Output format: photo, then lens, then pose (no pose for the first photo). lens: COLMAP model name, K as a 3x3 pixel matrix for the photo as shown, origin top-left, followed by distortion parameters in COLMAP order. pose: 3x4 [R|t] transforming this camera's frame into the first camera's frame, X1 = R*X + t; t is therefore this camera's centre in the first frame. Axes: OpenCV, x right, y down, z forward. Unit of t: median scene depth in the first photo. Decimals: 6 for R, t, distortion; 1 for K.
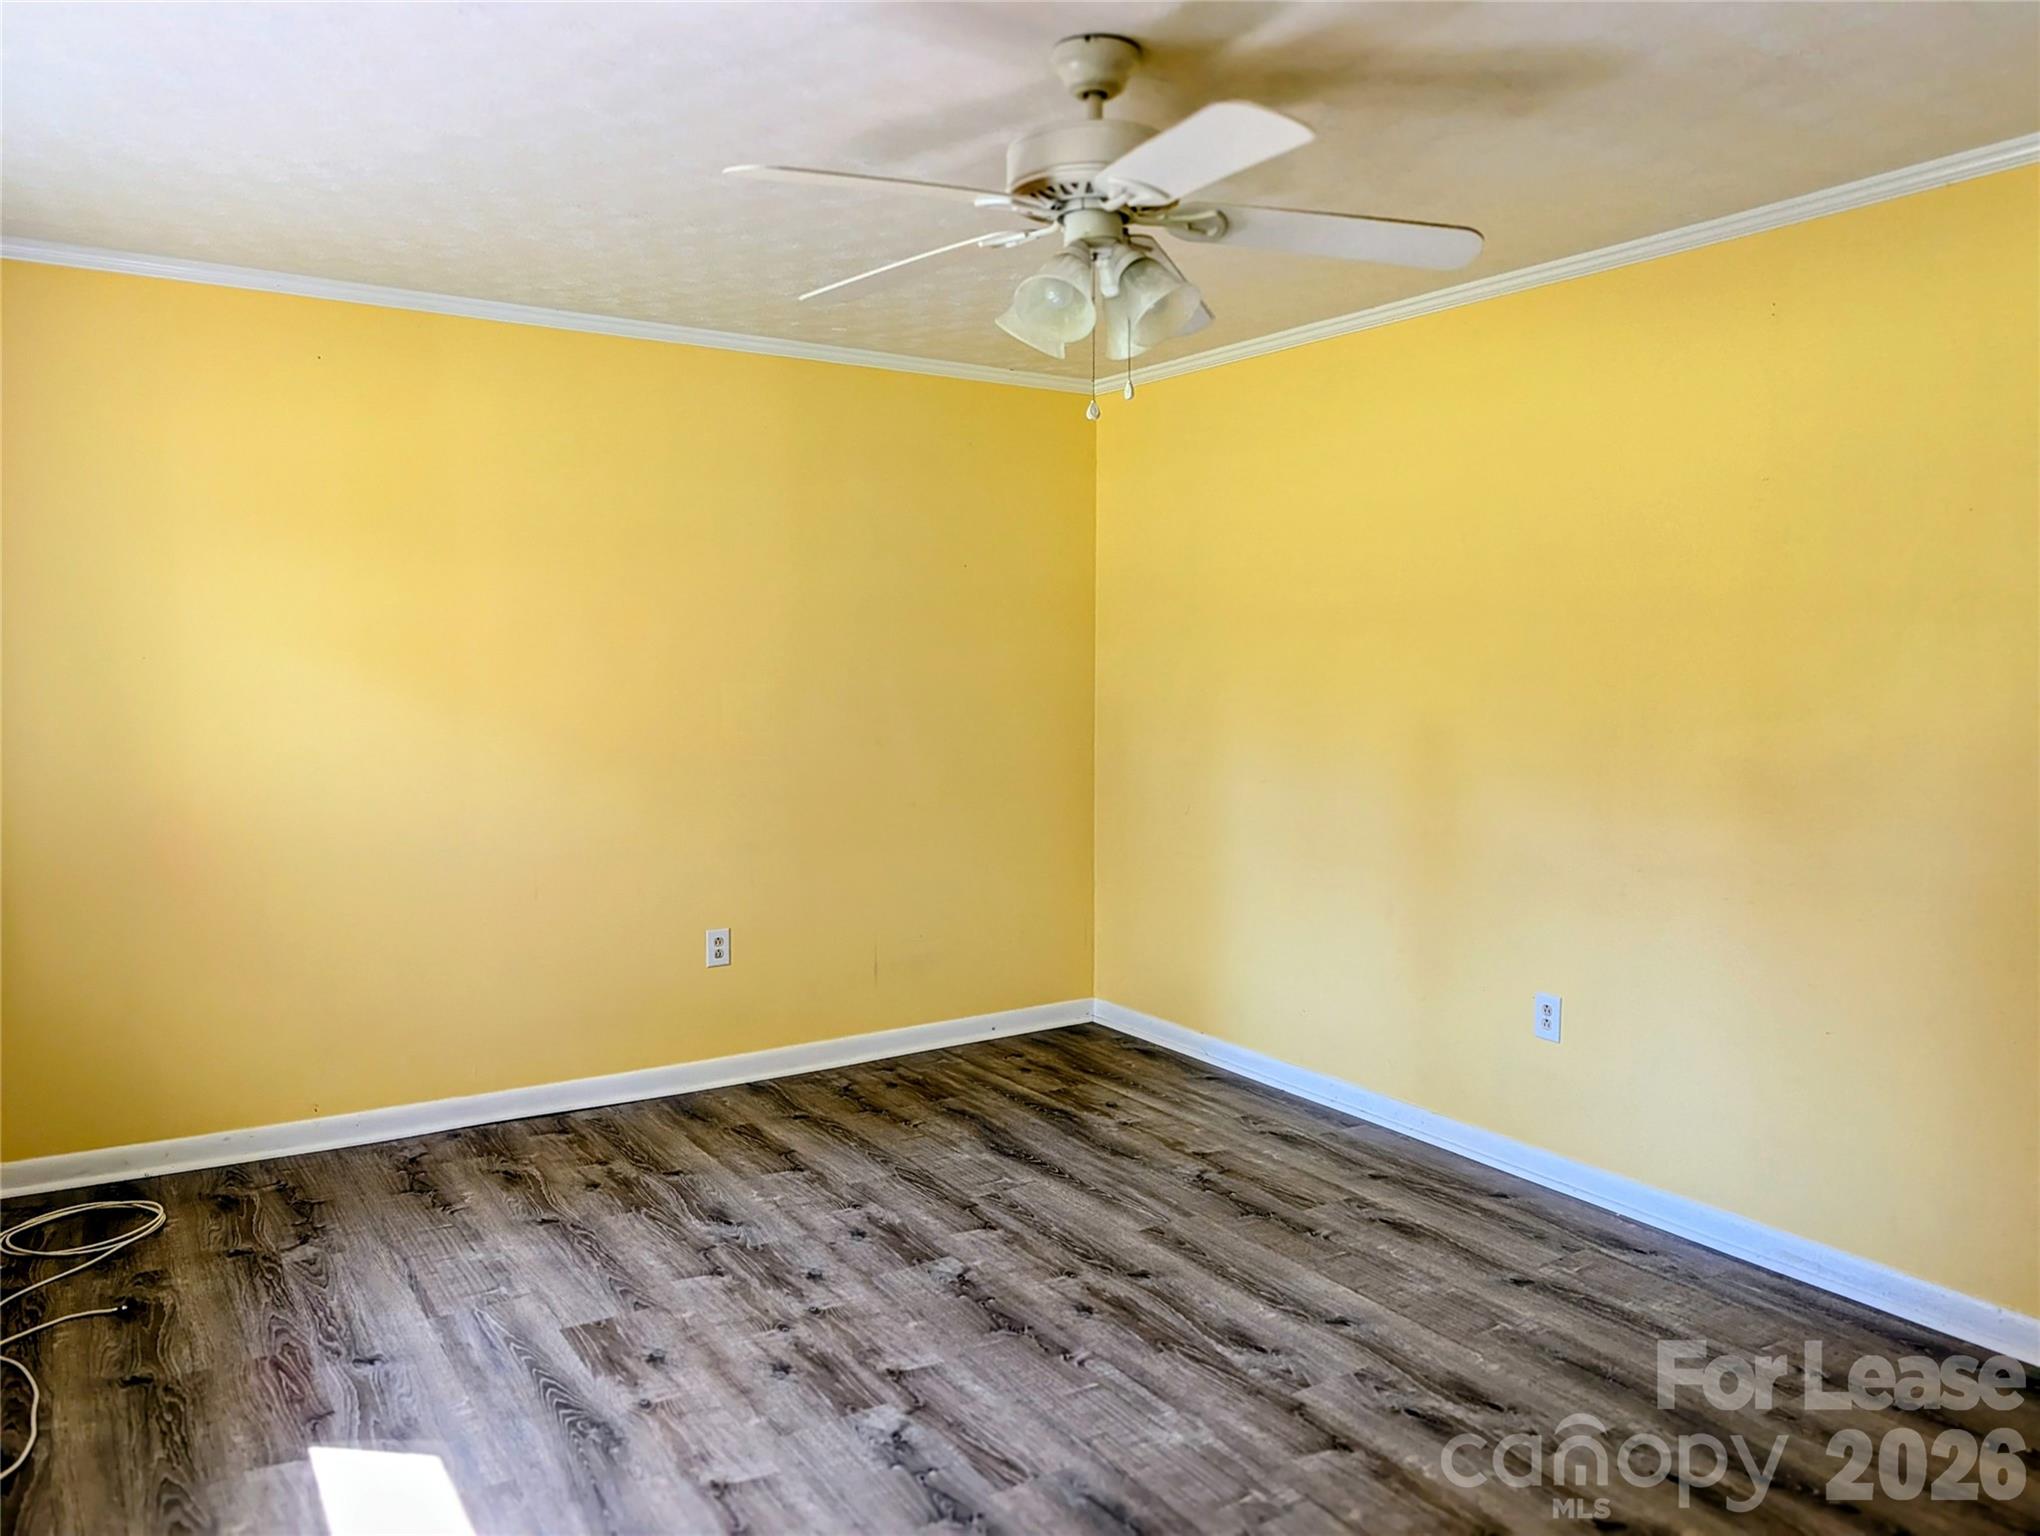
lens RADIAL K [[1478.8, 0, 1019.4], [0, 1478.8, 791.1], [0, 0, 1]] dist [0.015340, -0.008957]
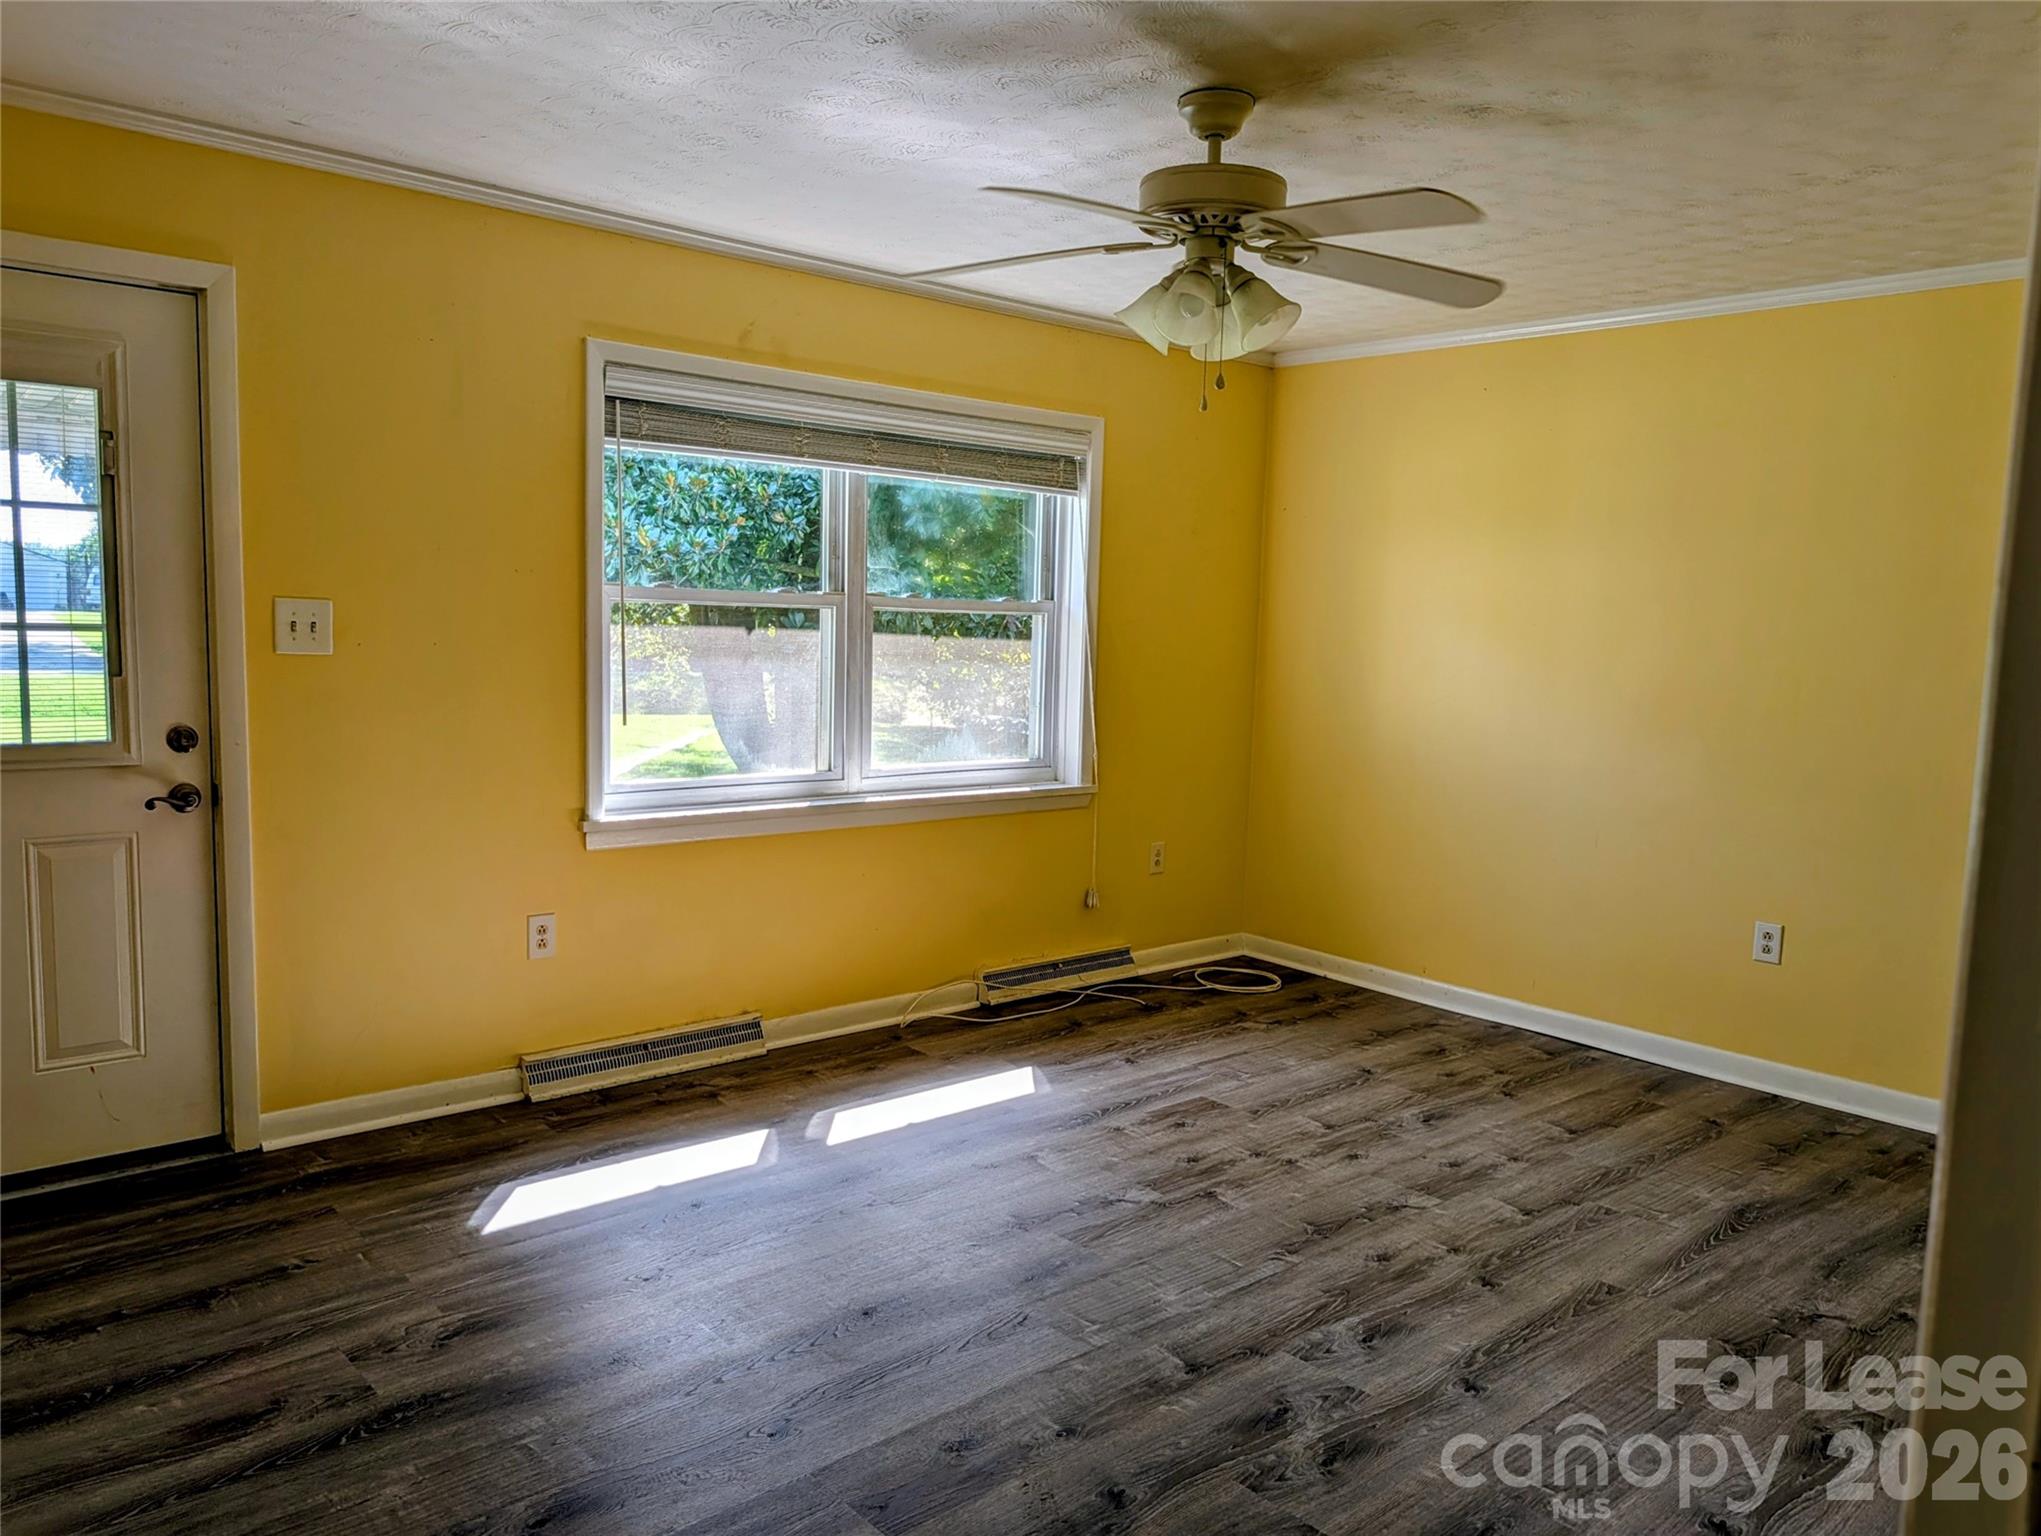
lens RADIAL K [[1479.5, 0, 1019.9], [0, 1479.5, 791.1], [0, 0, 1]] dist [0.015340, -0.008957]
pose [[0.154046, 0.121814, -0.980526, 0.869407], [-0.123085, 0.987007, 0.103282, -0.040083], [0.980367, 0.104778, 0.167038, 0.489261]]
